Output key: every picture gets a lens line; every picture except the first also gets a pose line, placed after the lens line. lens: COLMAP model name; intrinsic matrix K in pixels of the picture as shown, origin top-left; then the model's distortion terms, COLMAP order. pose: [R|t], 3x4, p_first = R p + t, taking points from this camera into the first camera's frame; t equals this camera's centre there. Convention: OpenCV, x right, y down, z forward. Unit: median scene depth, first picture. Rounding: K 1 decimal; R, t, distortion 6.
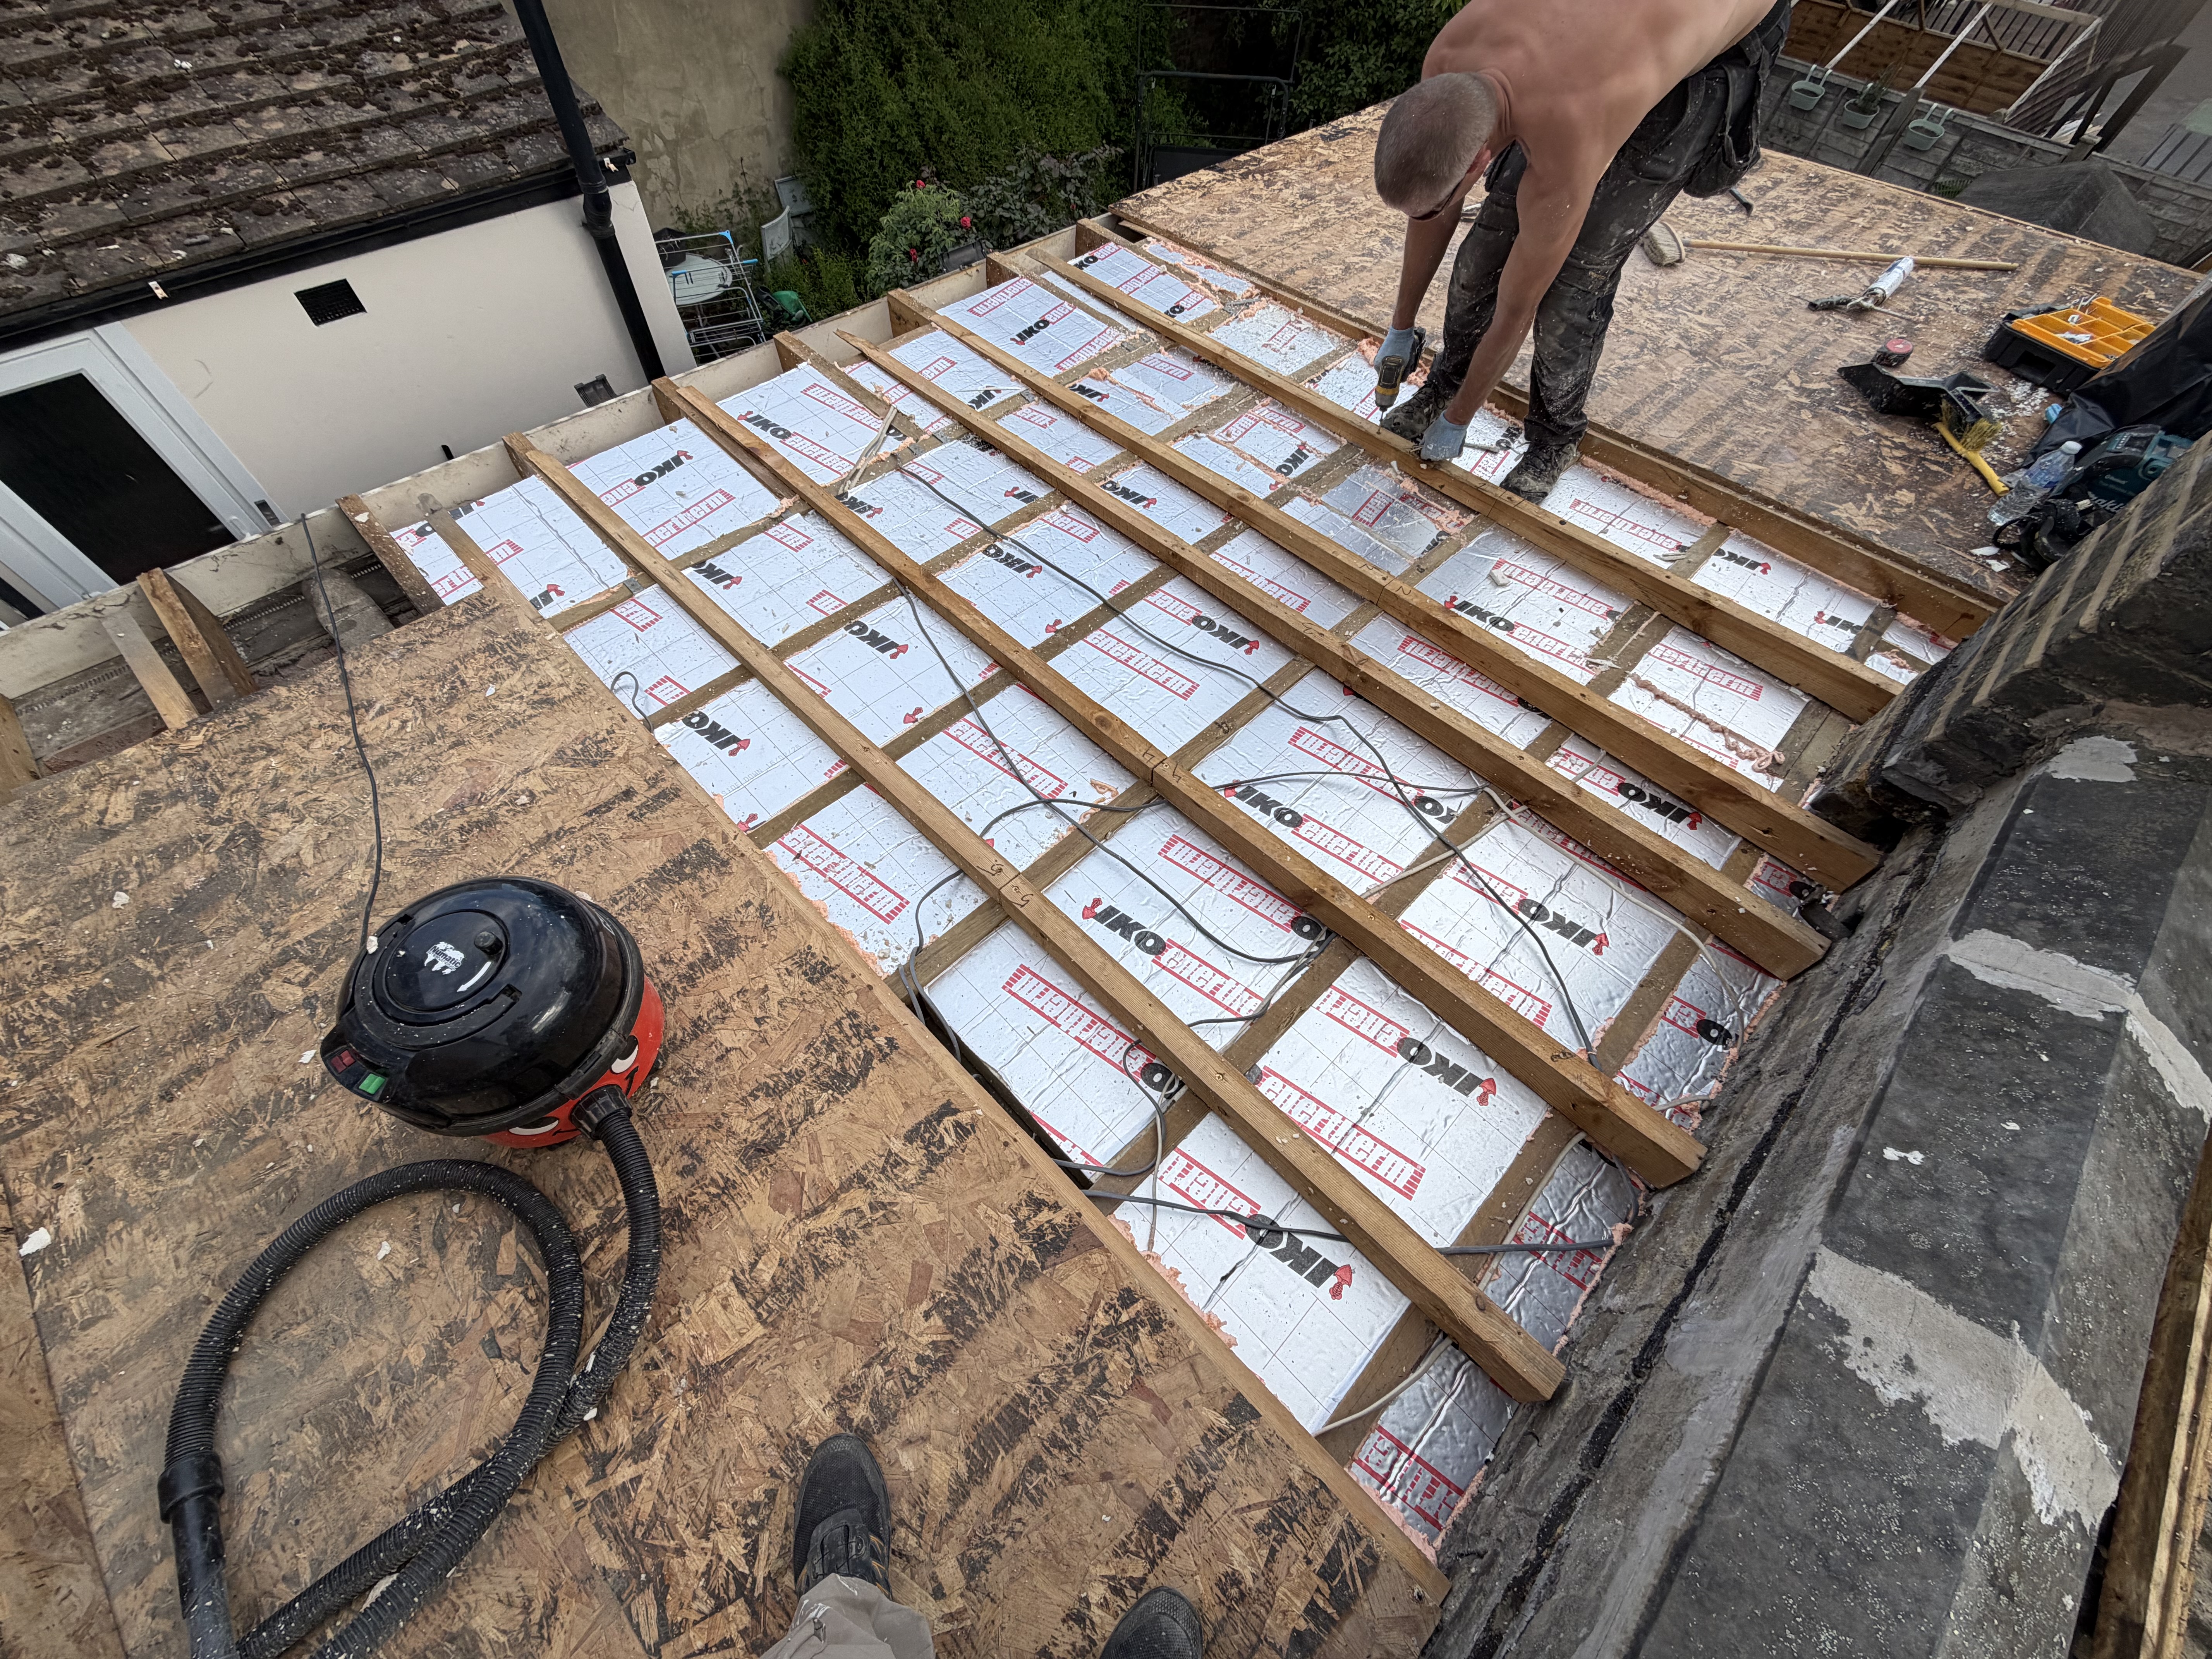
lens RADIAL K [[875.0, 0, 1100.3], [0, 875.0, 830.9], [0, 0, 1]] dist [0.000093, 0.000067]
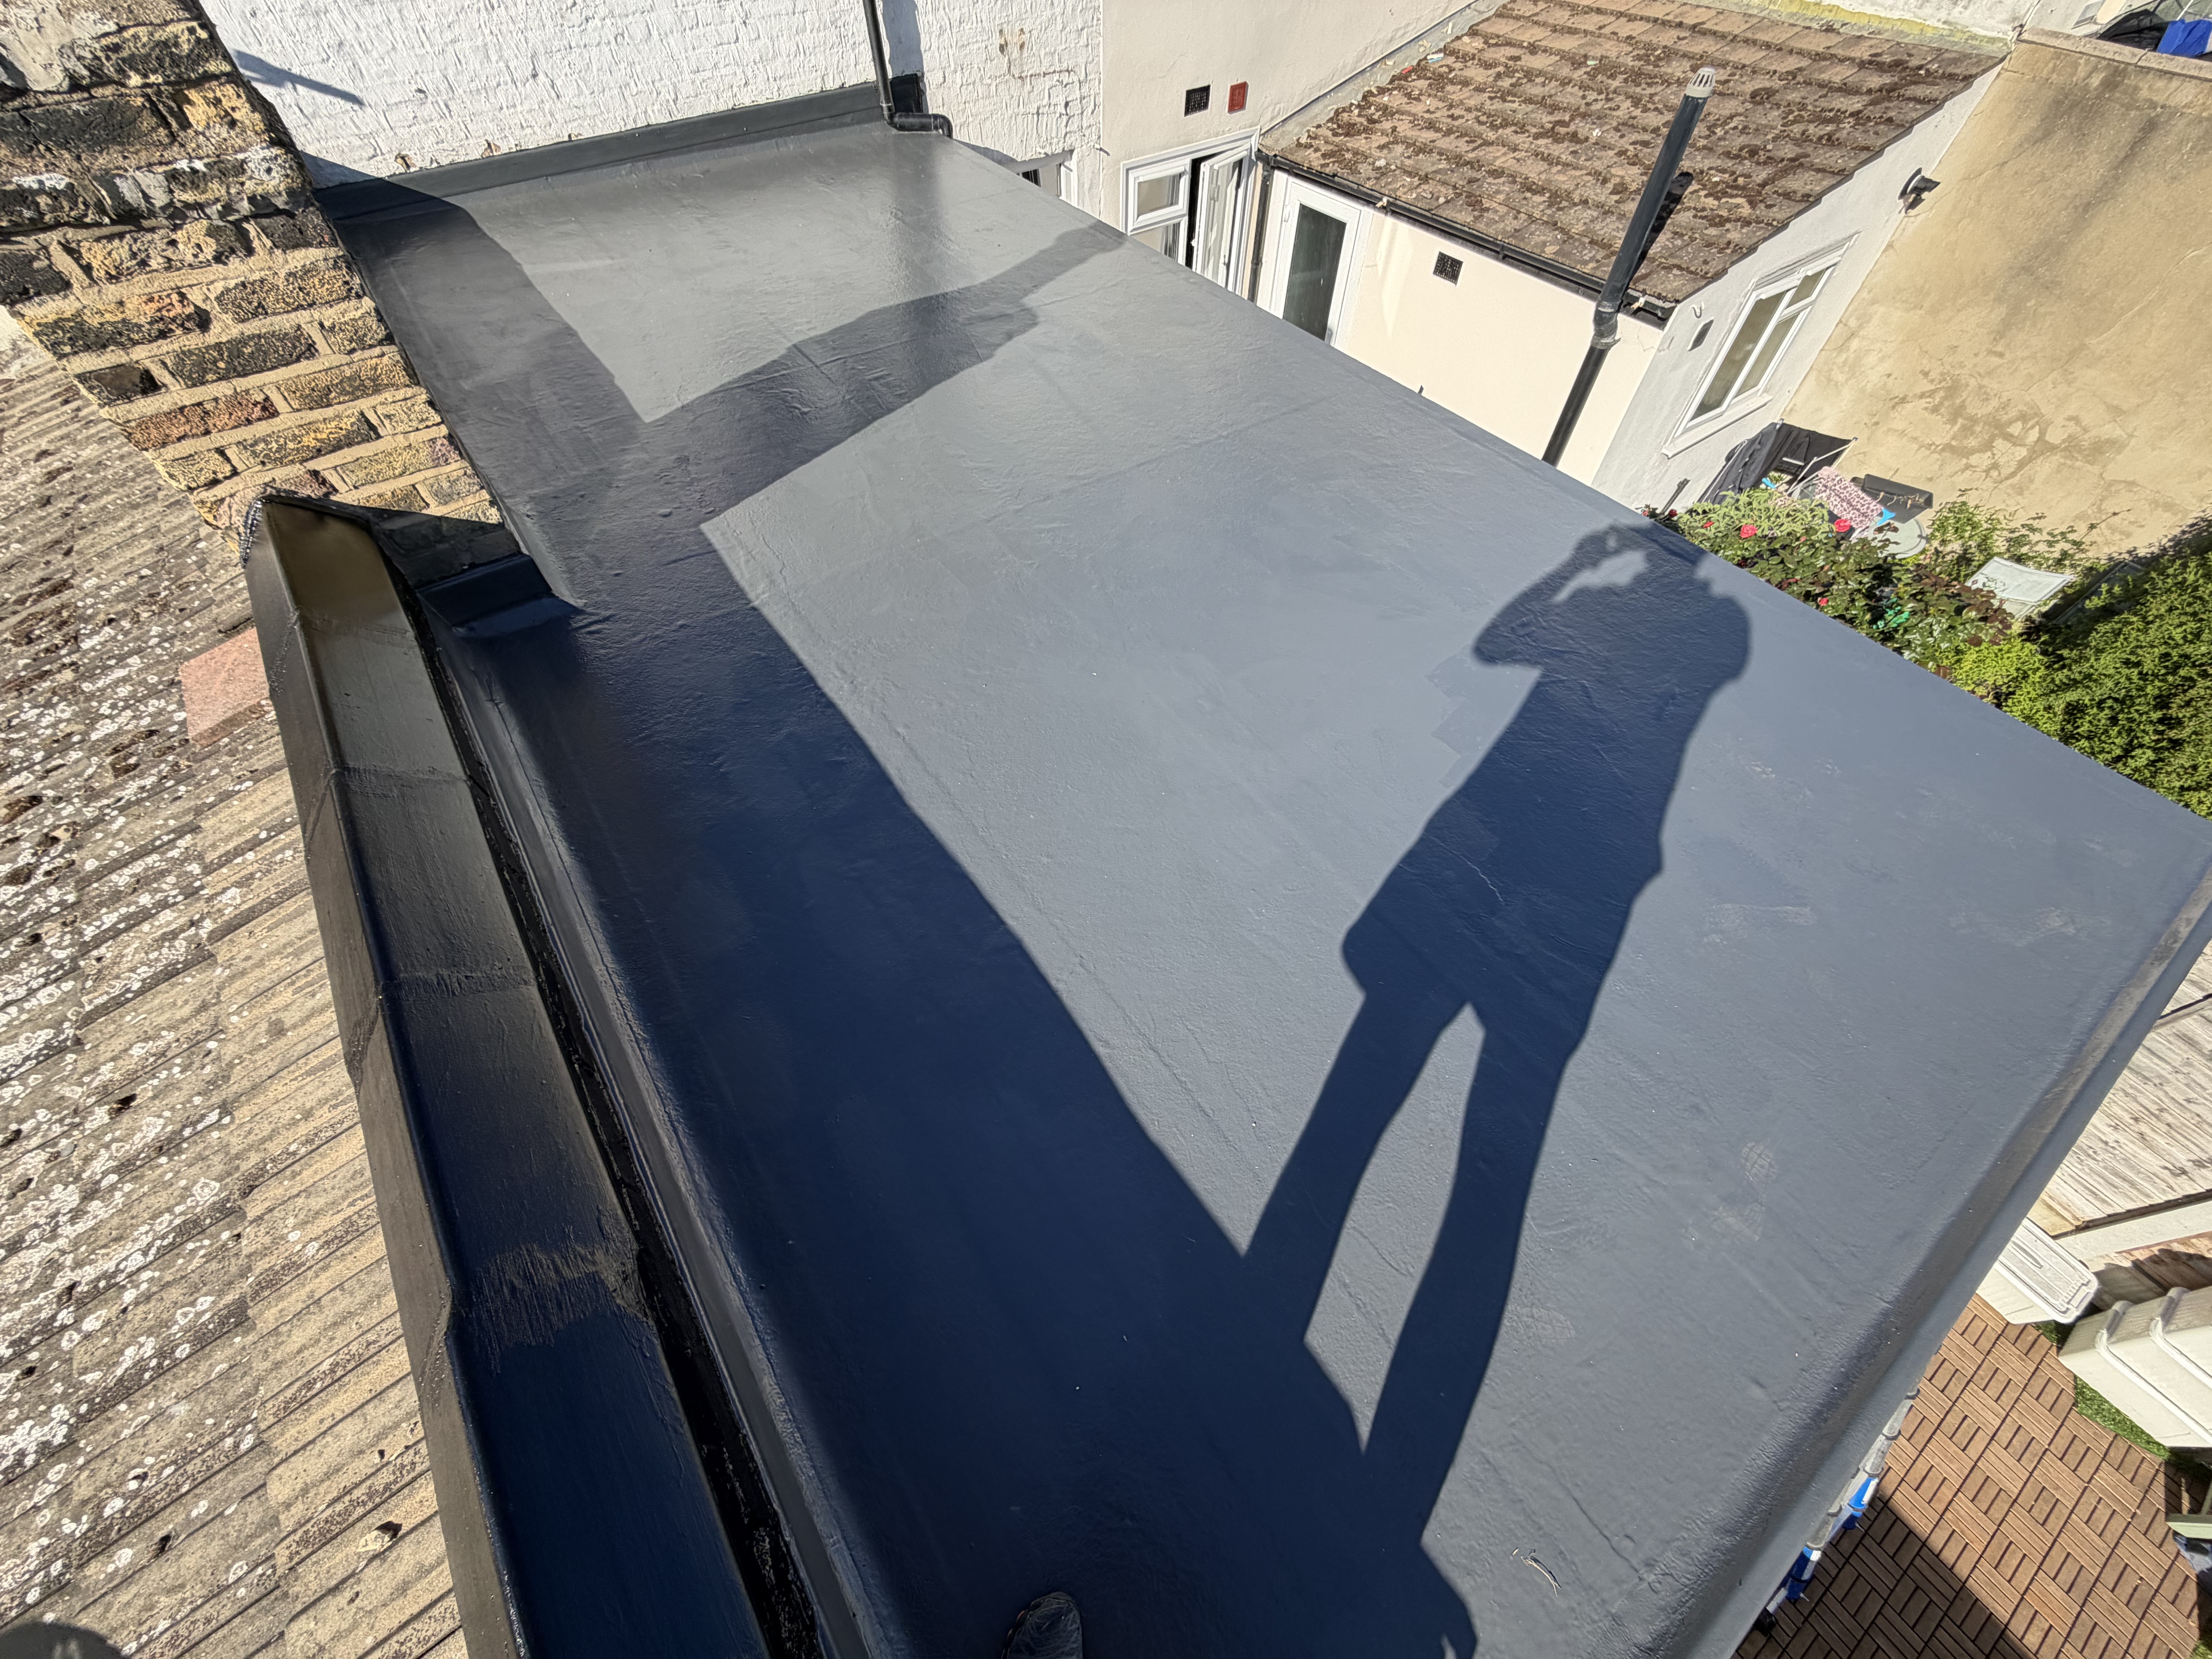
lens RADIAL K [[875.0, 0, 1095.8], [0, 875.0, 825.9], [0, 0, 1]] dist [0.000093, 0.000067]
pose [[-0.165289, 0.757341, -0.631755, 0.872057], [-0.825642, 0.244108, 0.508652, -0.660429], [0.539439, 0.605678, 0.584944, 0.411214]]
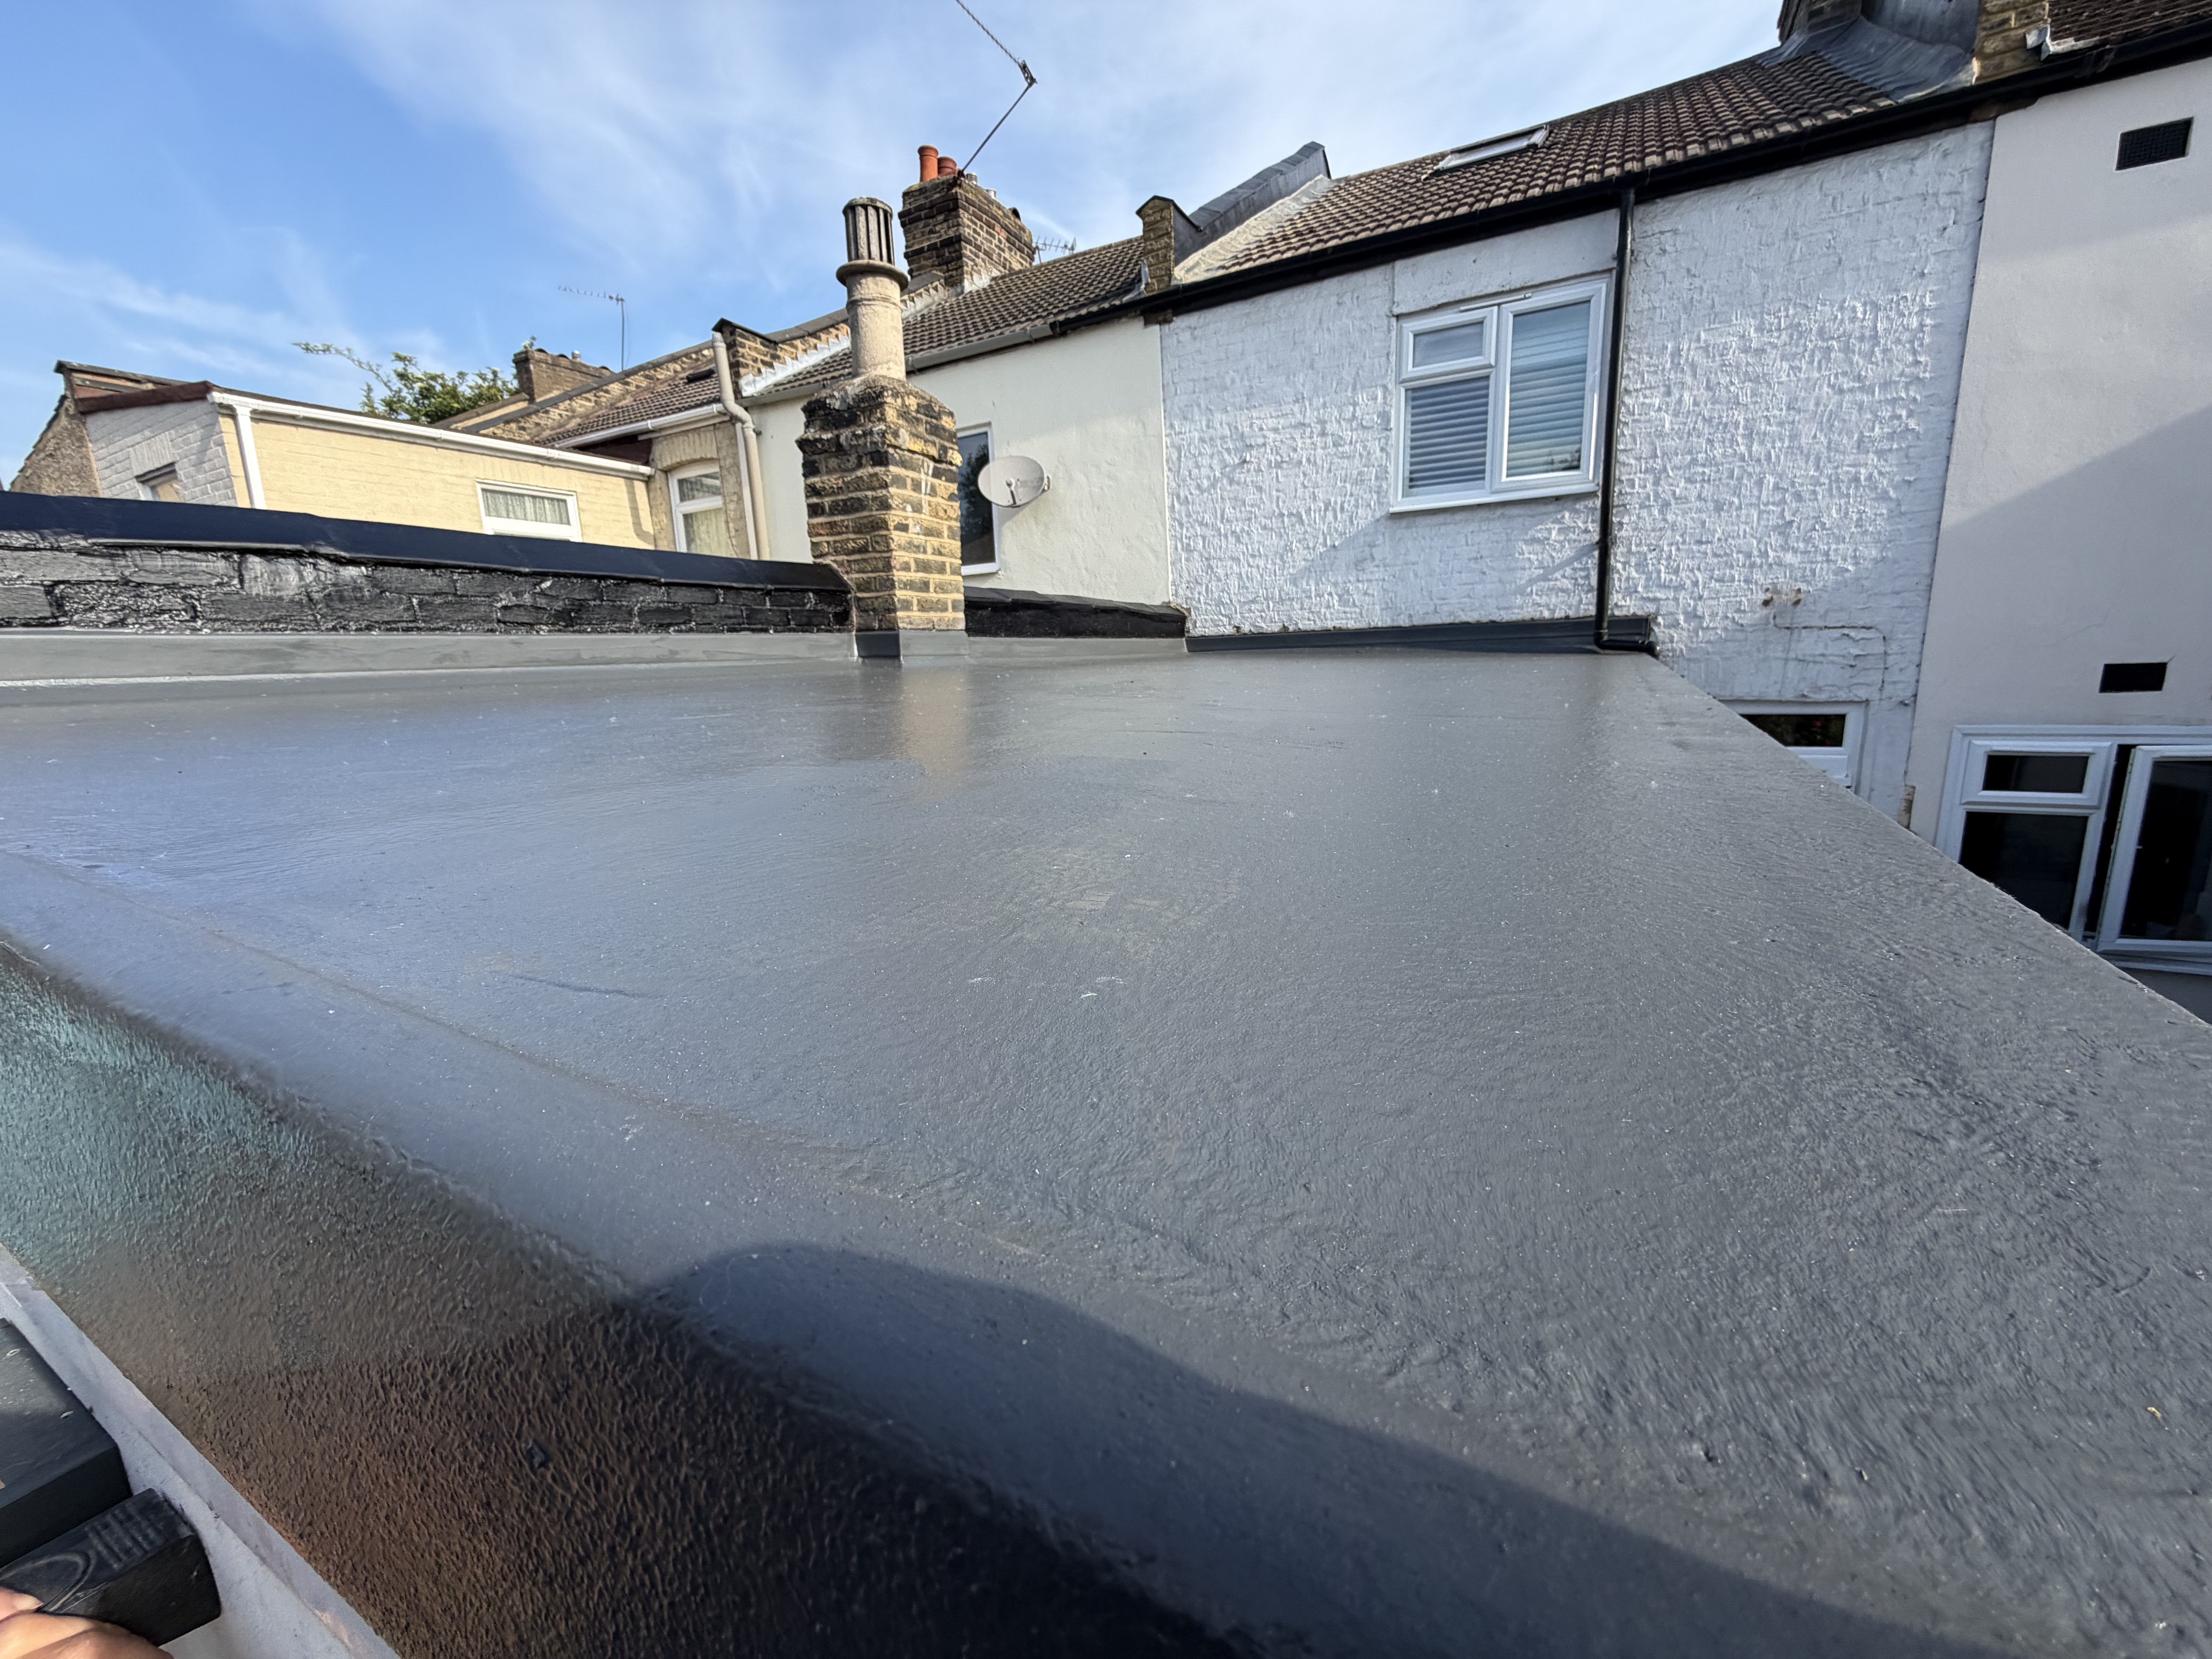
lens RADIAL K [[875.0, 0, 1098.8], [0, 875.0, 828.3], [0, 0, 1]] dist [0.000093, 0.000067]
pose [[-0.962177, 0.041549, -0.269239, 0.494564], [-0.232325, 0.390986, 0.890593, -0.957390], [0.142272, 0.919458, -0.366545, 1.042885]]
